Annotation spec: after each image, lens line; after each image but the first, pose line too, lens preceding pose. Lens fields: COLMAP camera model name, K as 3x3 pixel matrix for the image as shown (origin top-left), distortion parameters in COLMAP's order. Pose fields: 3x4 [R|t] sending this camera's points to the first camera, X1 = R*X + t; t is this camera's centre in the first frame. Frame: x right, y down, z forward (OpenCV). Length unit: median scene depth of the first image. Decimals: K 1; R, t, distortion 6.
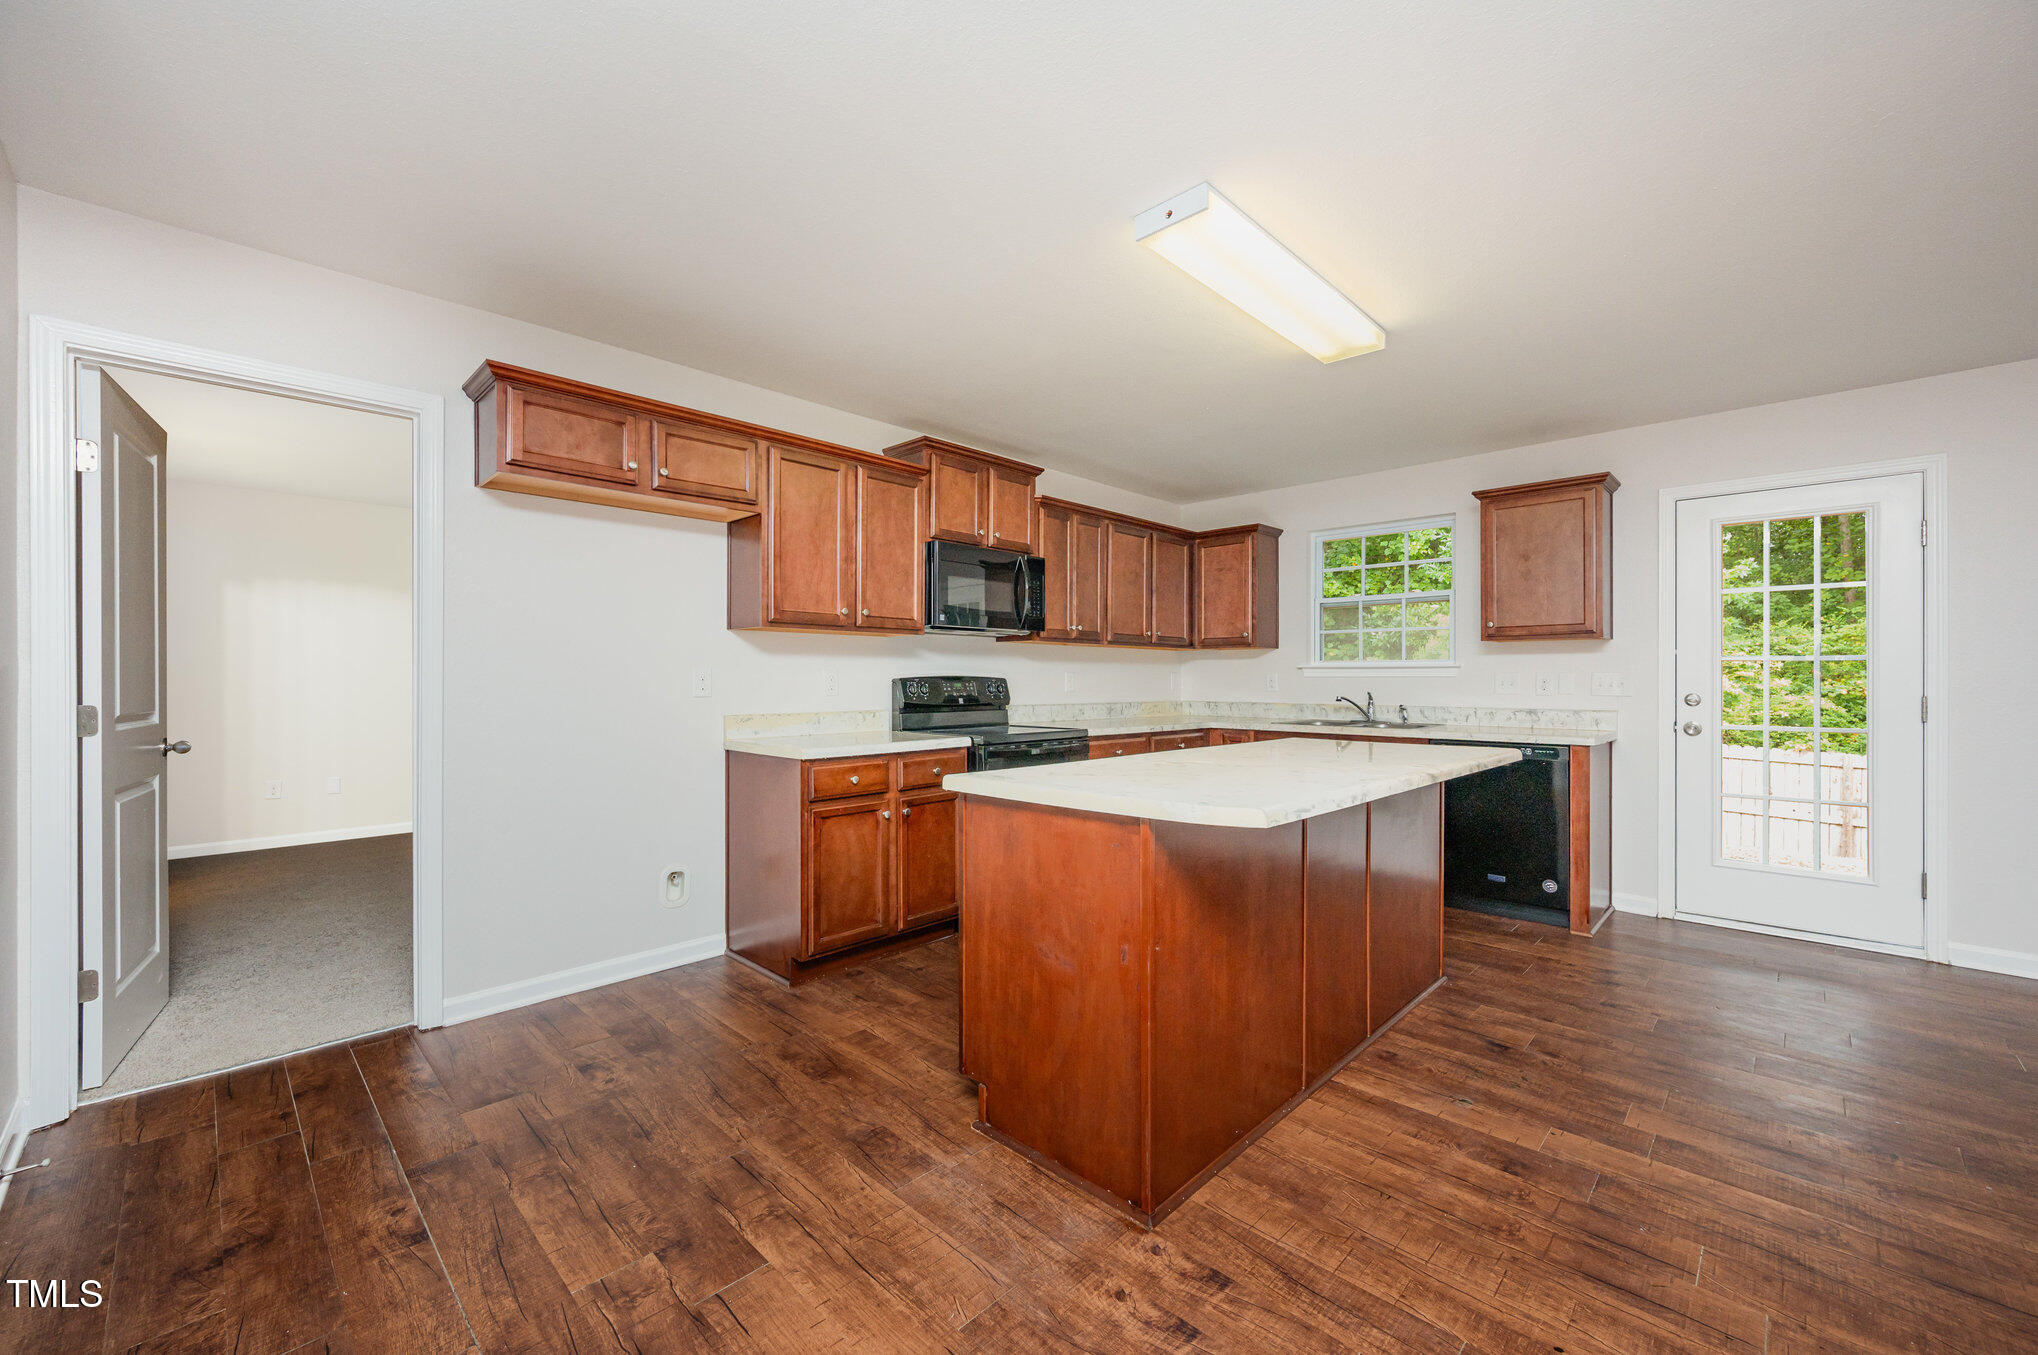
lens RADIAL K [[804.6, 0, 1024.2], [0, 804.6, 681.7], [0, 0, 1]] dist [-0.001397, -0.000246]
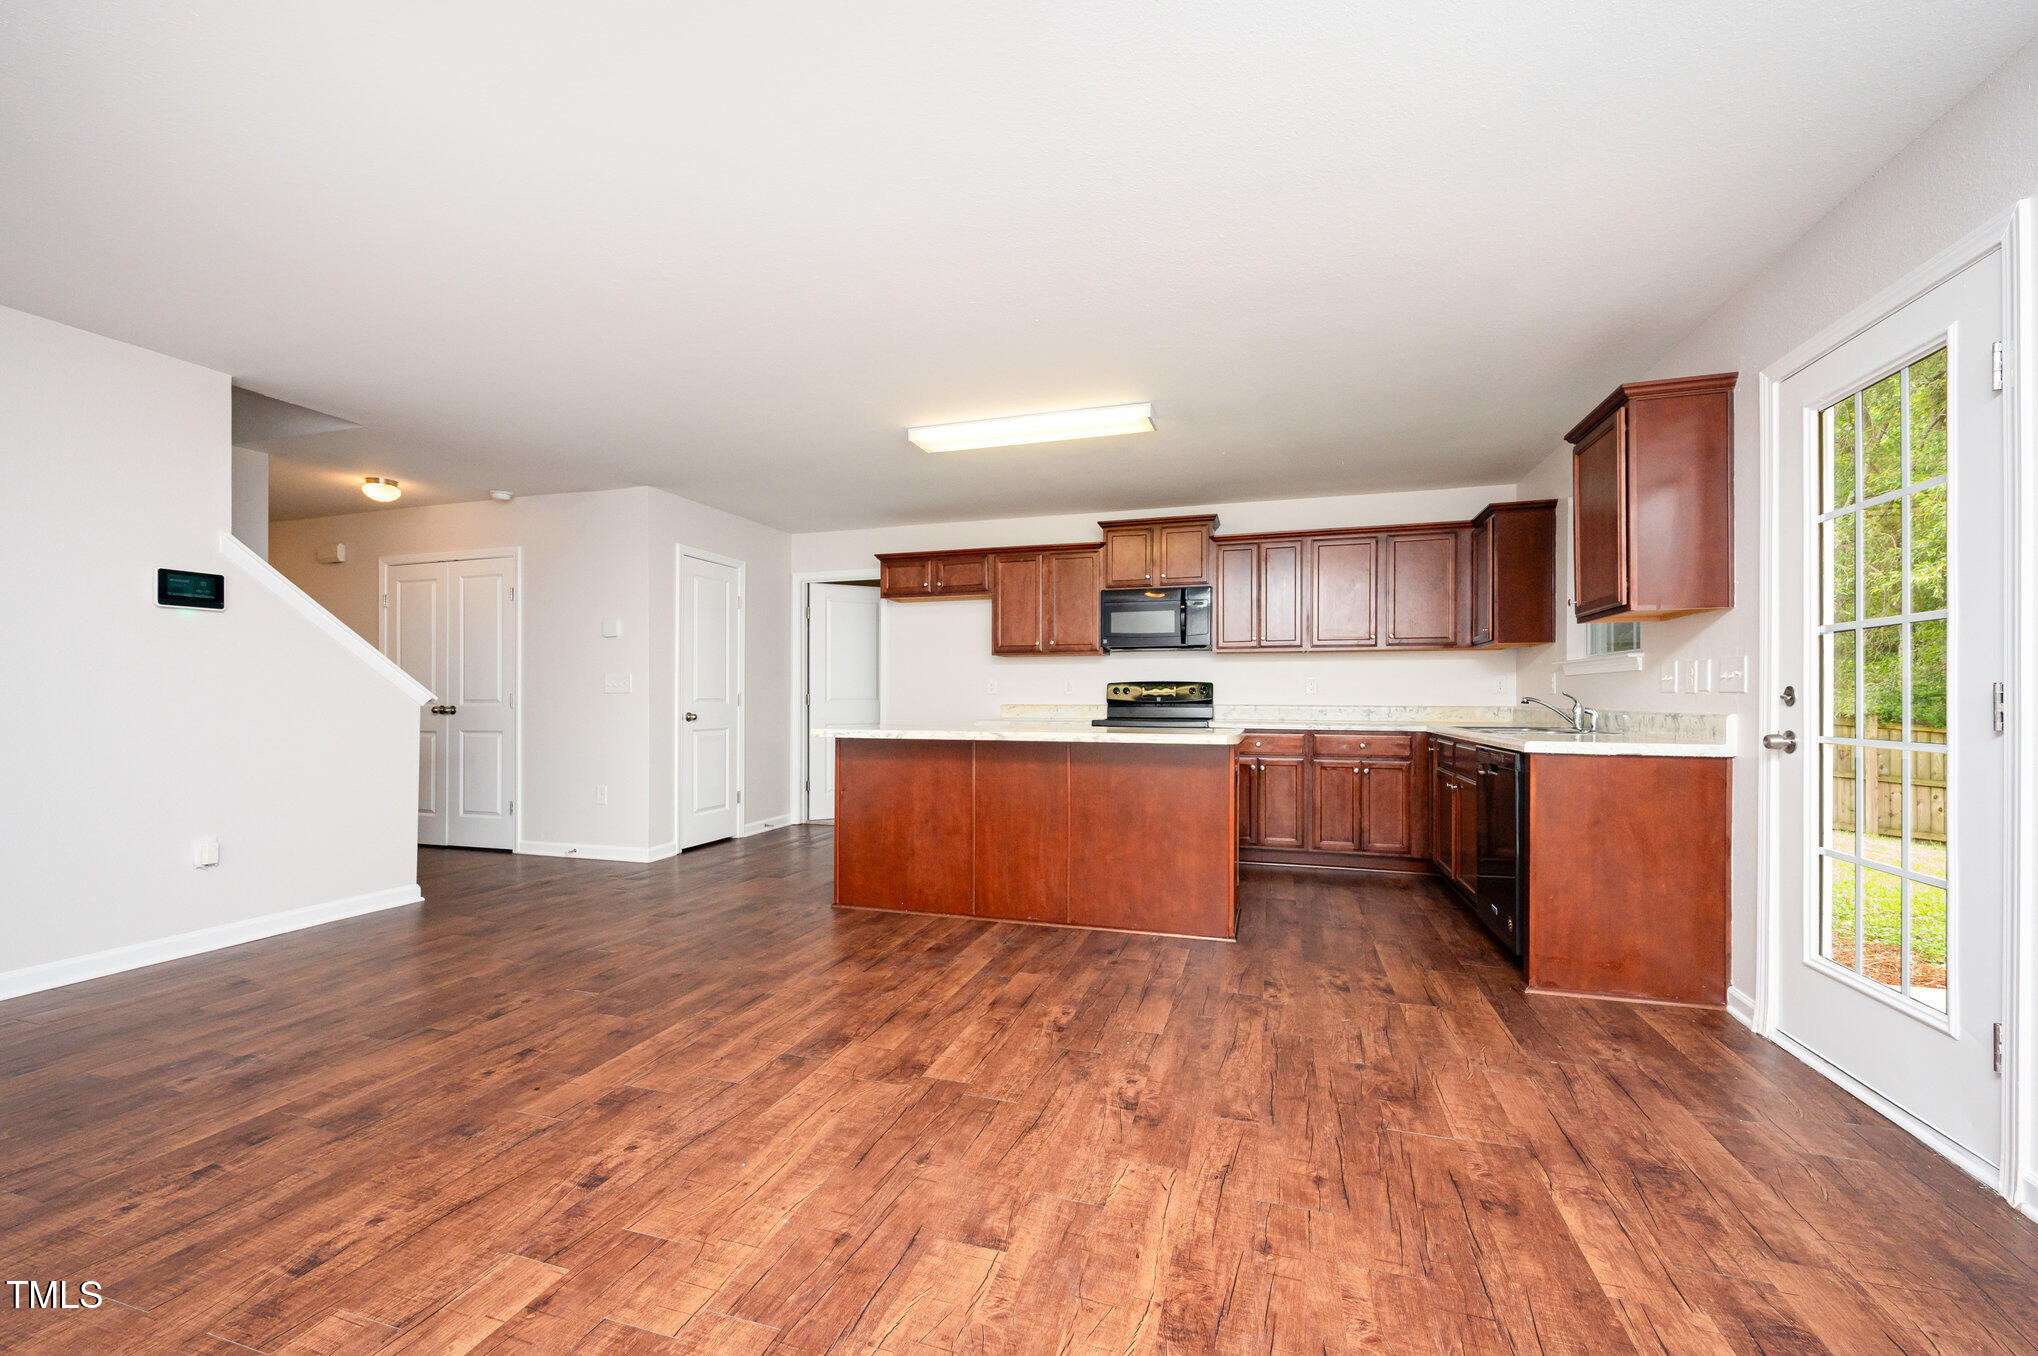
lens RADIAL K [[820.3, 0, 1021.9], [0, 820.3, 694.7], [0, 0, 1]] dist [0.001054, 0.000018]
pose [[0.453791, -0.004338, -0.891097, 2.006846], [-0.002111, 0.999980, -0.005943, 0.047340], [0.891106, 0.004578, 0.453773, 0.304996]]
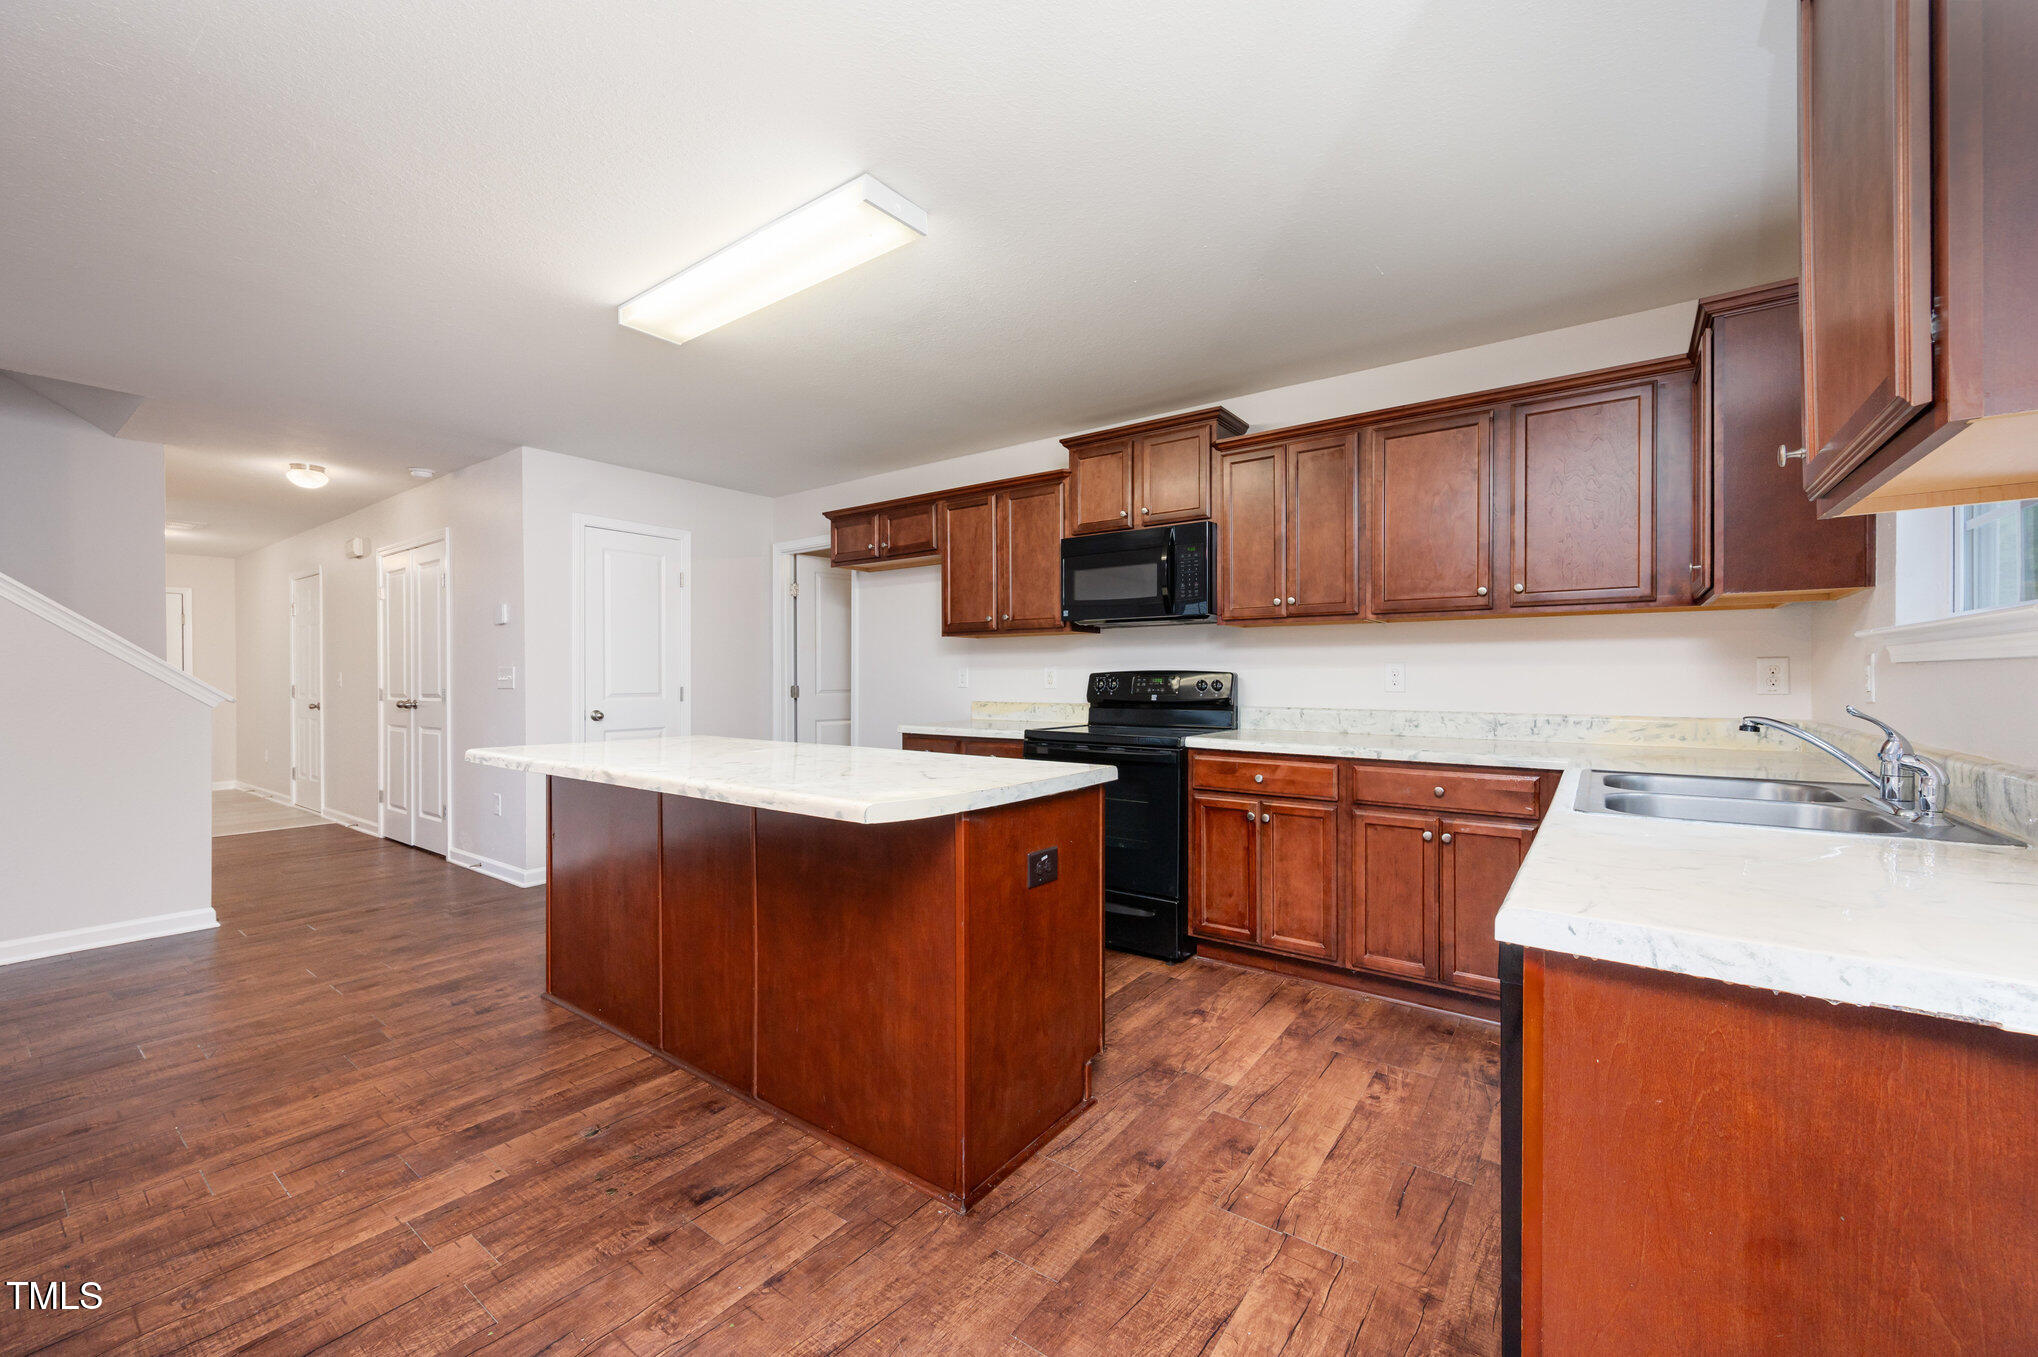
lens RADIAL K [[808.6, 0, 1019.0], [0, 808.6, 678.5], [0, 0, 1]] dist [-0.001820, 0.000217]
pose [[0.134265, 0.002419, -0.990943, 1.541171], [0.000330, 0.999997, 0.002485, -0.000342], [0.990945, -0.000661, 0.134263, 1.370576]]
